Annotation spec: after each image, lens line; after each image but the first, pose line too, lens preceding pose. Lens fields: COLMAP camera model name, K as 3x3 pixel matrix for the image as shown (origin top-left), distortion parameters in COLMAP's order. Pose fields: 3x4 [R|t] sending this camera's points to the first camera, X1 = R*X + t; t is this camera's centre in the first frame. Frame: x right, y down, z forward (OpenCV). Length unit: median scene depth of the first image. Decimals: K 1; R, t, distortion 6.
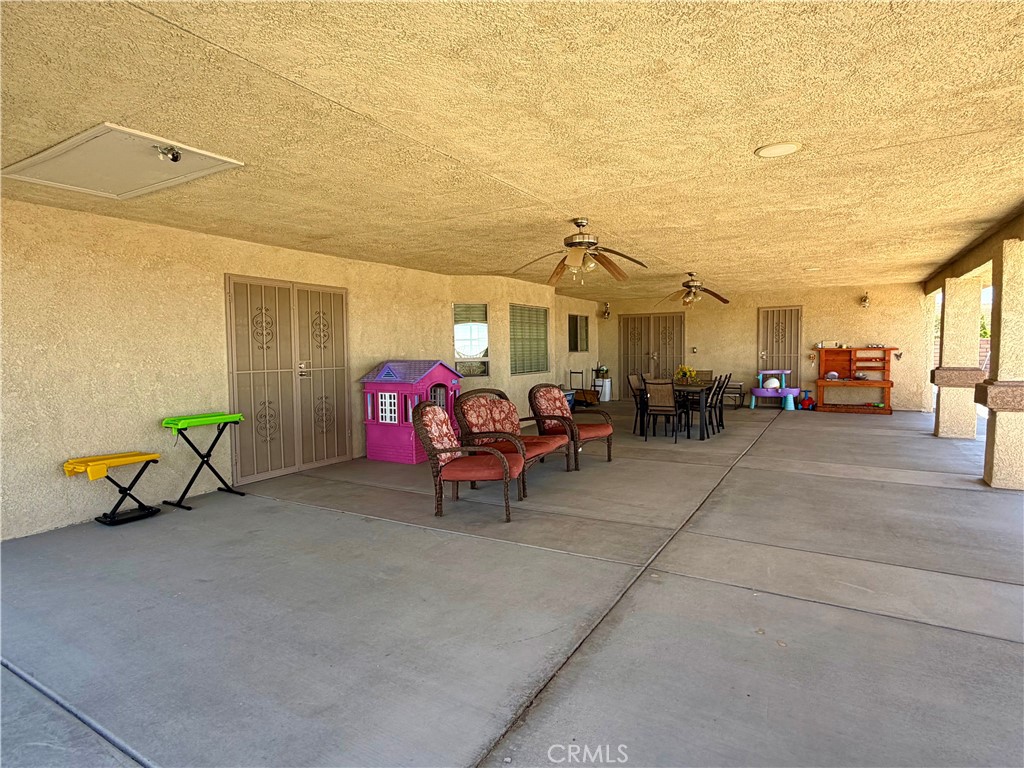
lens RADIAL K [[562.4, 0, 510.2], [0, 562.4, 383.3], [0, 0, 1]] dist [0.004529, -0.000869]
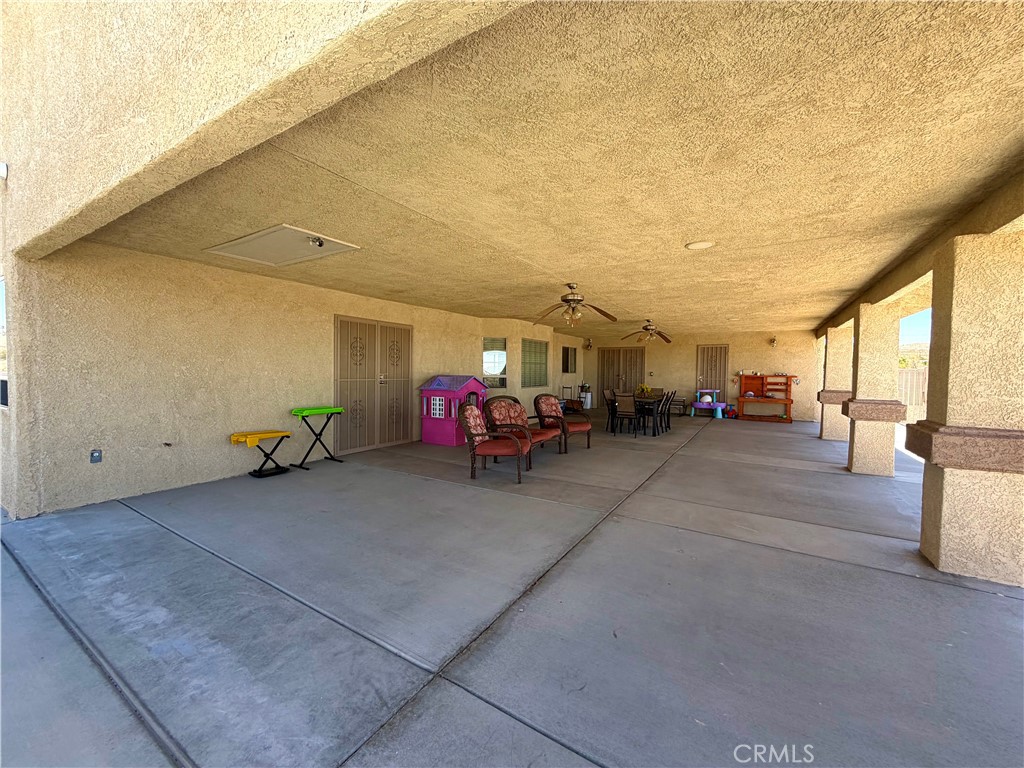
lens RADIAL K [[409.9, 0, 508.8], [0, 409.9, 384.2], [0, 0, 1]] dist [0.001599, 0.000035]
pose [[0.999362, 0.026318, -0.024157, -0.011282], [-0.026958, 0.999283, -0.026577, 0.009915], [0.023440, 0.027211, 0.999355, -0.093080]]
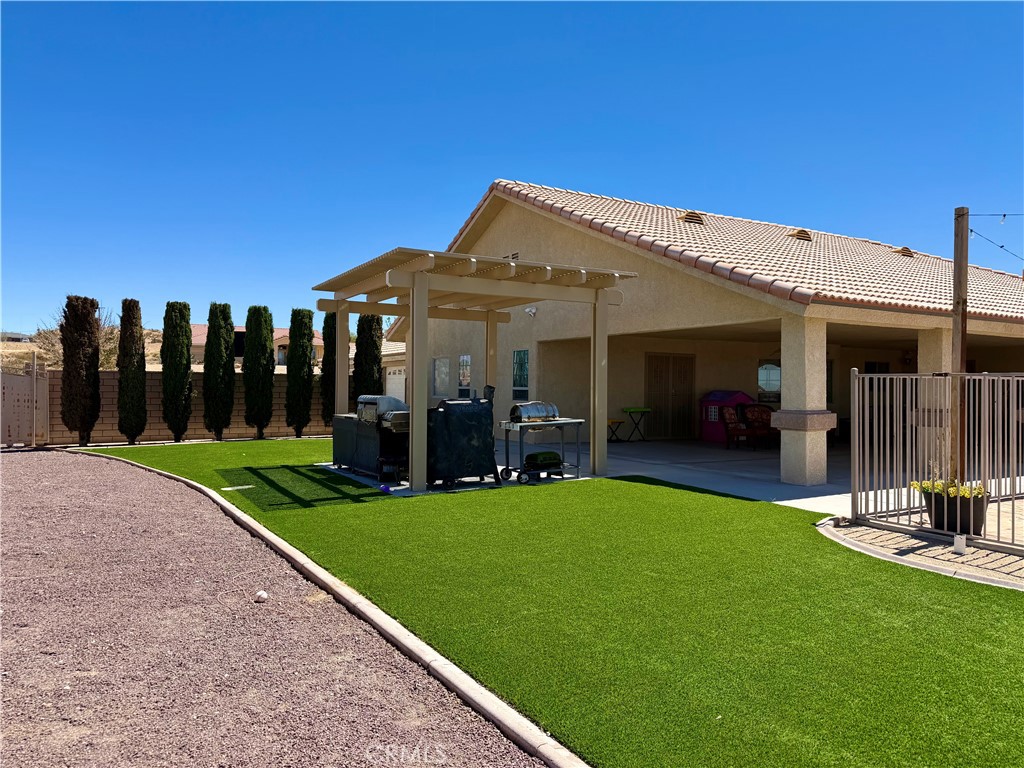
lens RADIAL K [[715.8, 0, 509.5], [0, 715.8, 385.8], [0, 0, 1]] dist [-0.002928, -0.000275]
pose [[0.863882, 0.025333, -0.503057, 0.621356], [-0.056817, 0.997261, -0.047348, 0.152623], [0.500480, 0.069485, 0.862955, -2.236764]]
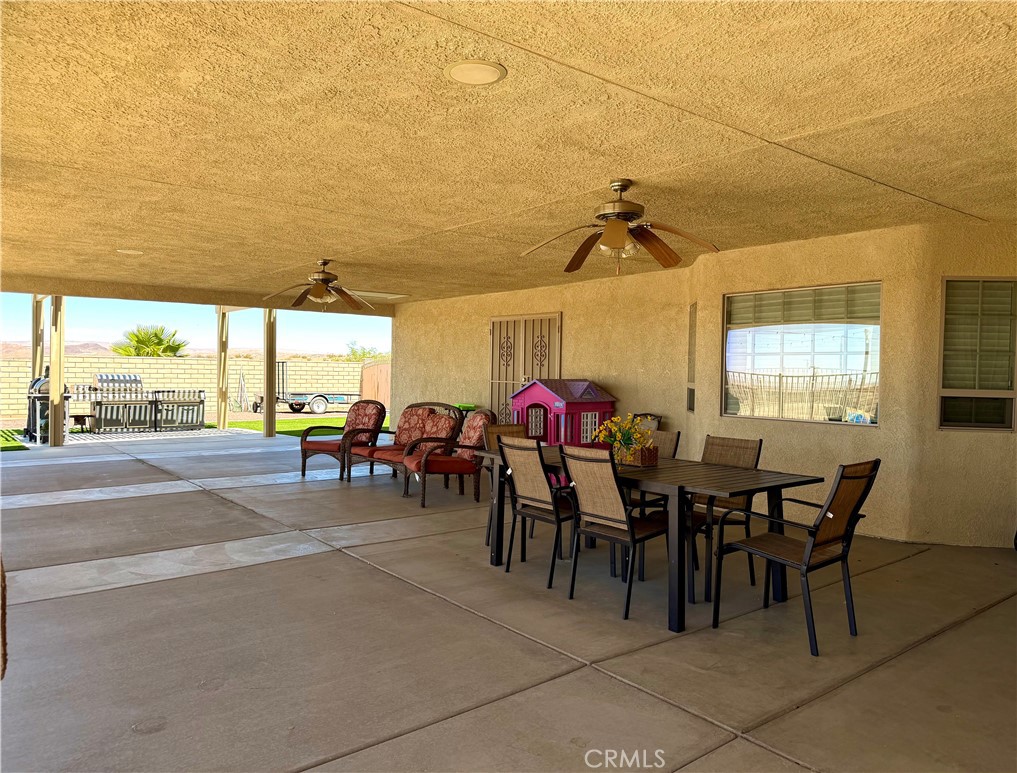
lens RADIAL K [[697.0, 0, 510.5], [0, 697.0, 383.7], [0, 0, 1]] dist [0.000888, -0.000081]
pose [[-0.376729, 0.036589, -0.925600, 1.502361], [-0.053842, 0.996665, 0.061313, -0.157895], [0.924757, 0.072935, -0.373503, 2.095610]]
